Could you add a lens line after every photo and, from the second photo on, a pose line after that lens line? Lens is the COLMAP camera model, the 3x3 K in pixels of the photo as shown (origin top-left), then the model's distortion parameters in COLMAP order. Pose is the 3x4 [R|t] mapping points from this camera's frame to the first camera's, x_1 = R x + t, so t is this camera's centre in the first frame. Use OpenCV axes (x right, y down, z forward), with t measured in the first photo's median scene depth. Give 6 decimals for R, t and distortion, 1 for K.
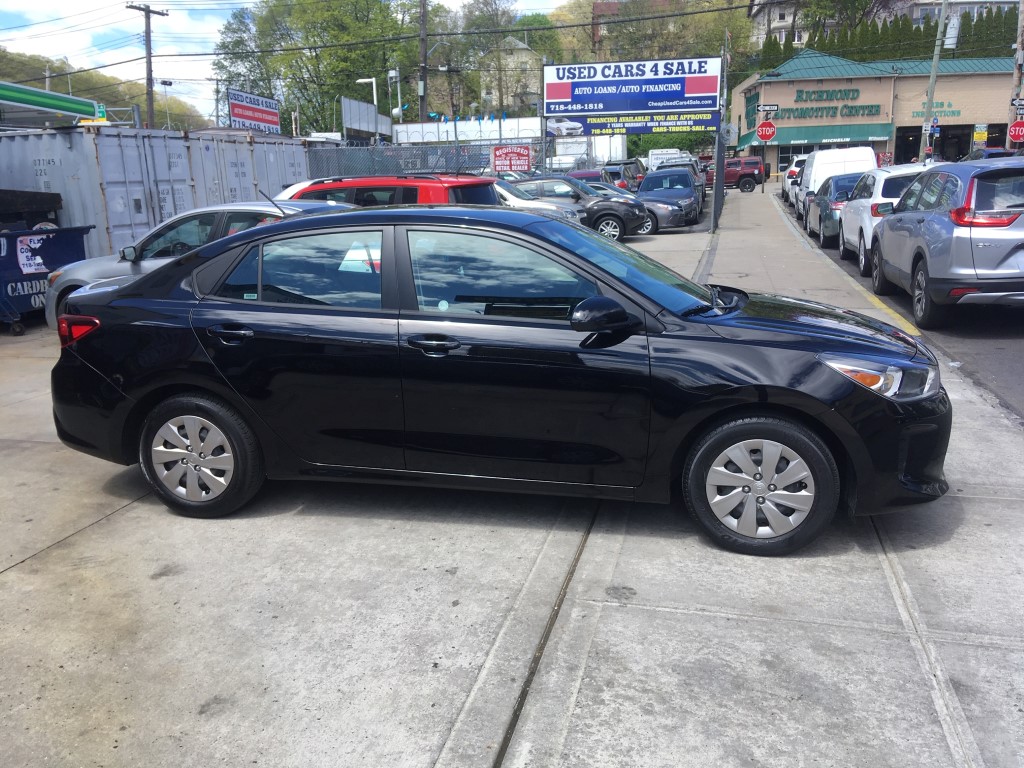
lens RADIAL K [[863.7, 0, 511.2], [0, 863.7, 376.6], [0, 0, 1]] dist [0.116581, -0.174833]
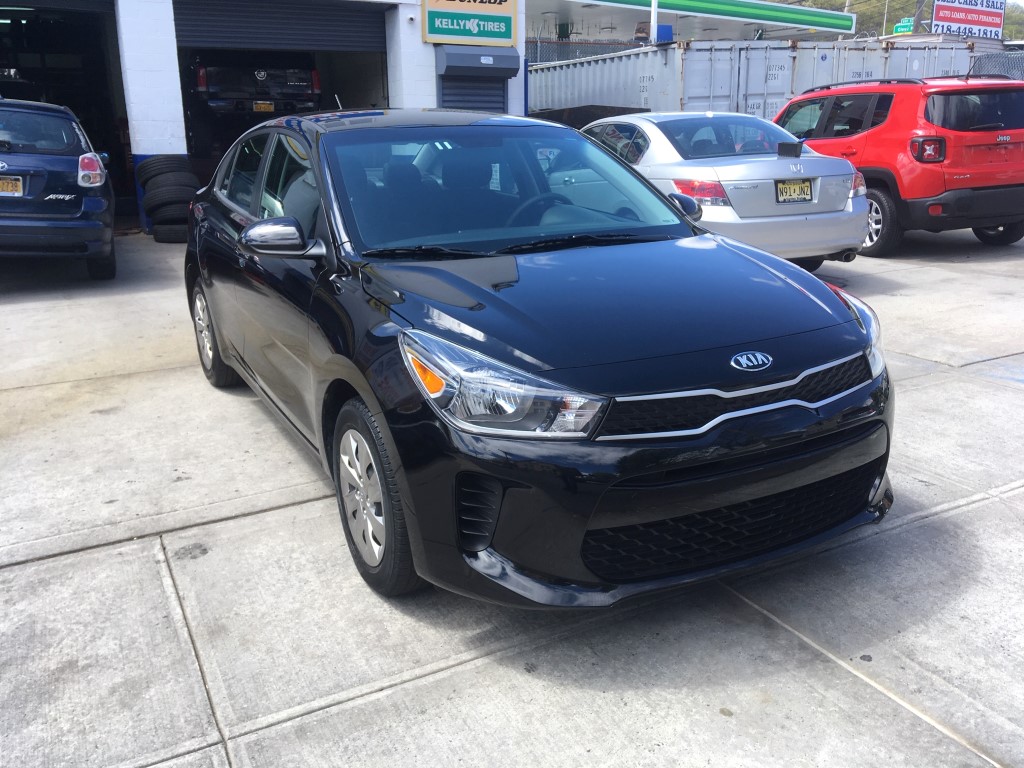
lens RADIAL K [[863.7, 0, 511.6], [0, 863.7, 384.3], [0, 0, 1]] dist [0.116581, -0.174833]
pose [[0.665867, 0.227647, -0.710491, 0.781747], [-0.158474, 0.973736, 0.163472, -0.097180], [0.729045, 0.003744, 0.684455, 0.517346]]
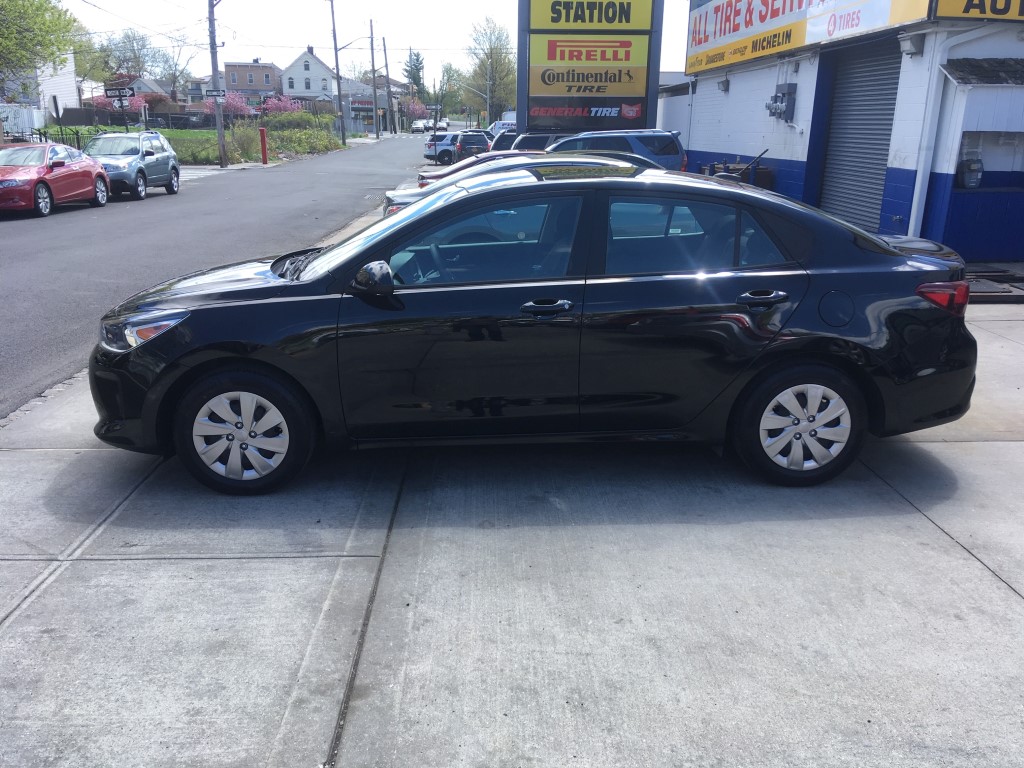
lens RADIAL K [[863.7, 0, 505.0], [0, 863.7, 393.6], [0, 0, 1]] dist [0.116581, -0.174833]
pose [[-0.963424, 0.092962, -0.251342, 0.305133], [-0.038349, 0.880425, 0.472632, -0.492243], [0.265225, 0.464983, -0.844658, 2.182505]]
